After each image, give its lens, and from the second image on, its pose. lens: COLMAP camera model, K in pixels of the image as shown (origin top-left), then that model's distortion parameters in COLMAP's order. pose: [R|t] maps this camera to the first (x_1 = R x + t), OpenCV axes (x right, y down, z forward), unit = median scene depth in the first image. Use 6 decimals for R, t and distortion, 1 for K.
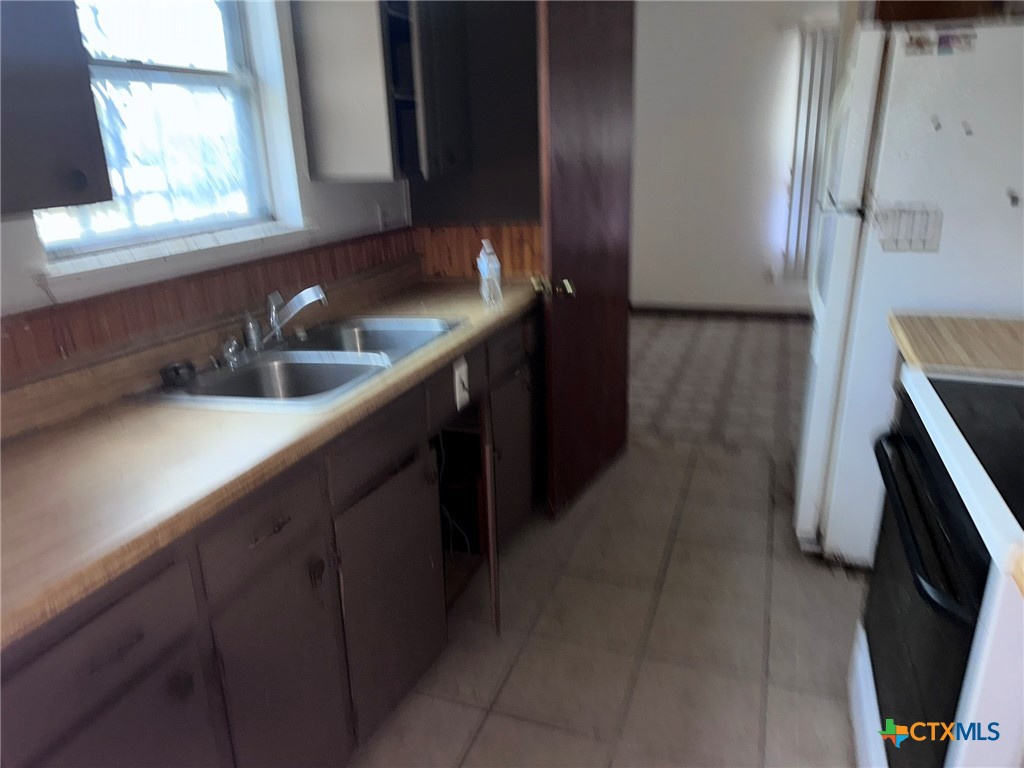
lens RADIAL K [[715.4, 0, 500.4], [0, 715.4, 369.3], [0, 0, 1]] dist [0.042017, -0.044622]
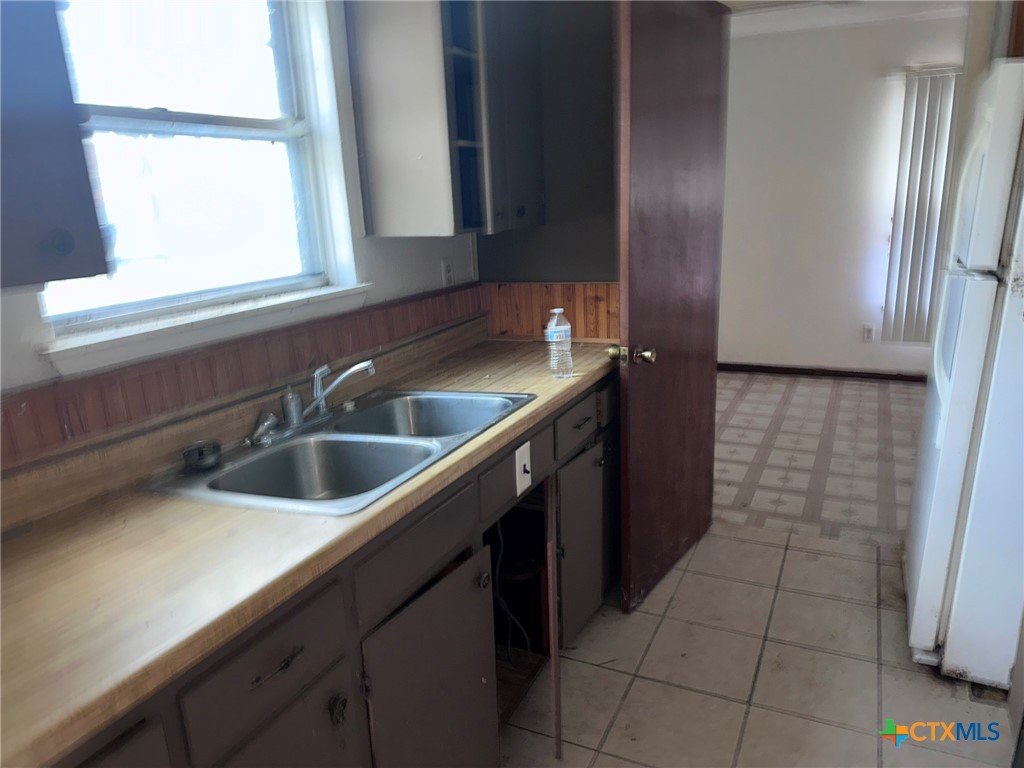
lens RADIAL K [[715.4, 0, 525.7], [0, 715.4, 392.5], [0, 0, 1]] dist [0.042017, -0.044622]
pose [[0.996928, 0.018585, -0.076085, 0.013204], [-0.020766, 0.999393, -0.027971, -0.044452], [0.075519, 0.029465, 0.996709, 0.110812]]
